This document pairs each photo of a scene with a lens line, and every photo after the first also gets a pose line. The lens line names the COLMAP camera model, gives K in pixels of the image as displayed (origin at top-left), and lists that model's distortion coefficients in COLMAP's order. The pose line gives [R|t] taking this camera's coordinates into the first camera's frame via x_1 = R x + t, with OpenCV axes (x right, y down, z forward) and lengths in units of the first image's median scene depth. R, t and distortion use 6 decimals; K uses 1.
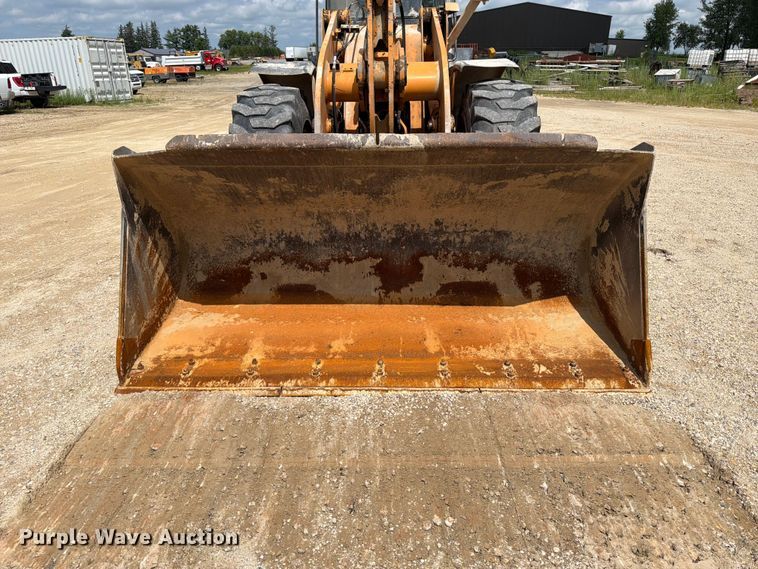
lens RADIAL K [[526.5, 0, 377.1], [0, 526.5, 284.2], [0, 0, 1]] dist [0.088320, -0.113712]
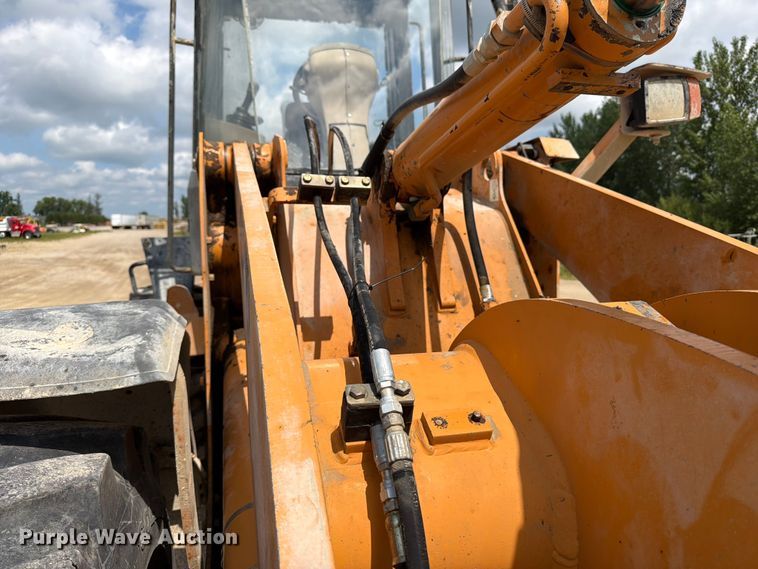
lens RADIAL K [[540.1, 0, 379.5], [0, 540.1, 285.0], [0, 0, 1]] dist [-0.003126, -0.007485]
pose [[0.954852, -0.018340, 0.296517, -0.142295], [0.103354, 0.956253, -0.273677, -0.473982], [-0.278526, 0.291967, 0.914975, 1.007811]]
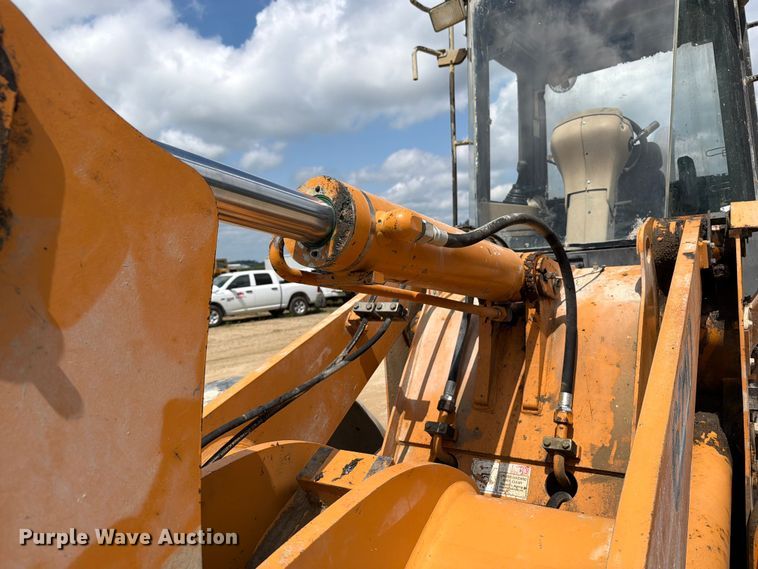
lens RADIAL K [[529.9, 0, 379.3], [0, 529.9, 283.2], [0, 0, 1]] dist [0.062479, -0.075808]
pose [[0.837737, -0.030952, -0.545196, 0.186413], [-0.142357, 0.951491, -0.272762, -0.532643], [0.527192, 0.306115, 0.792693, 0.949306]]
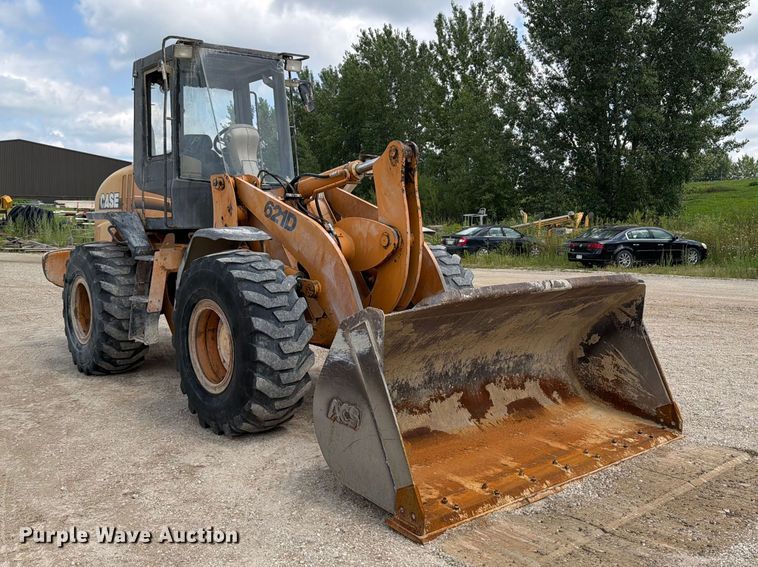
lens RADIAL K [[728.2, 0, 377.9], [0, 728.2, 282.6], [0, 0, 1]] dist [0.175883, -0.349226]
pose [[0.744722, -0.053399, 0.665236, -1.146389], [0.247523, 0.947800, -0.201018, -0.000998], [-0.619776, 0.314364, 0.719064, -0.079232]]
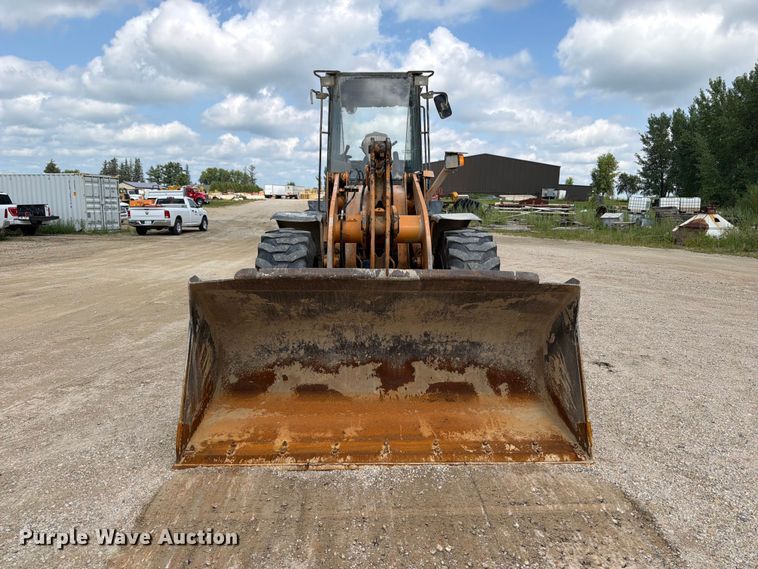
lens RADIAL K [[528.6, 0, 382.2], [0, 528.6, 284.5], [0, 0, 1]] dist [0.115138, -0.170338]
pose [[0.997890, 0.012940, 0.063620, -0.072334], [0.002299, 0.972276, -0.233824, 0.063562], [-0.064882, 0.233477, 0.970195, -0.263908]]
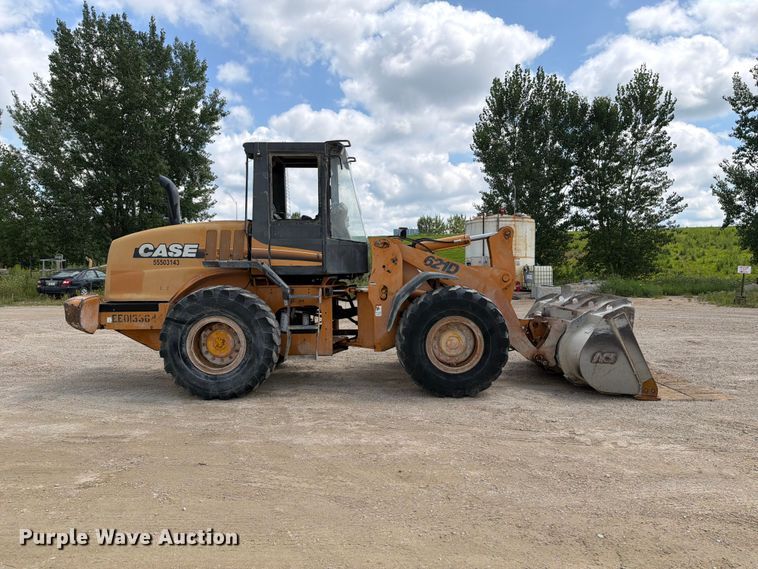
lens RADIAL K [[535.8, 0, 377.9], [0, 535.8, 283.9], [0, 0, 1]] dist [0.006777, 0.001110]
pose [[-0.051361, -0.032642, 0.998147, -2.268125], [0.371915, 0.926949, 0.049451, -0.706254], [-0.926845, 0.373765, -0.035469, 1.647188]]
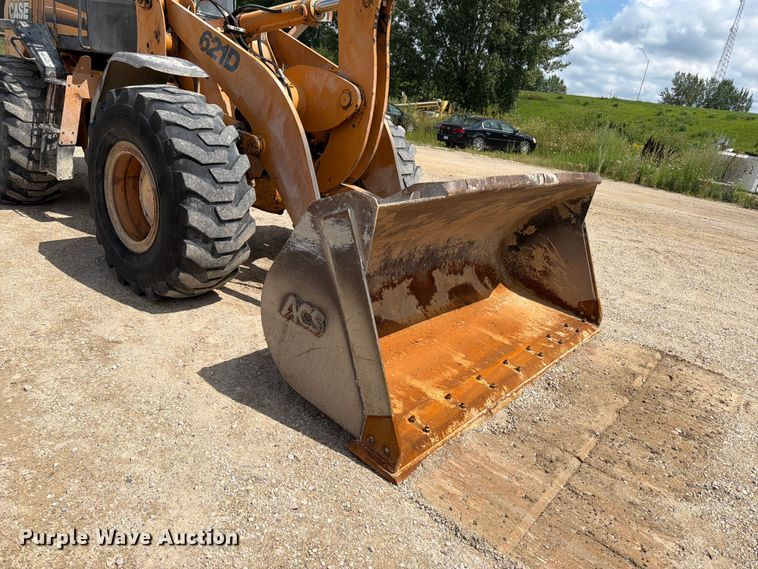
lens RADIAL K [[531.2, 0, 378.9], [0, 531.2, 288.0], [0, 0, 1]] dist [0.064655, -0.083931]
pose [[0.612271, -0.175832, 0.770848, -0.872582], [0.158251, 0.982483, 0.098410, -0.146220], [-0.774649, 0.061734, 0.629371, 0.371559]]
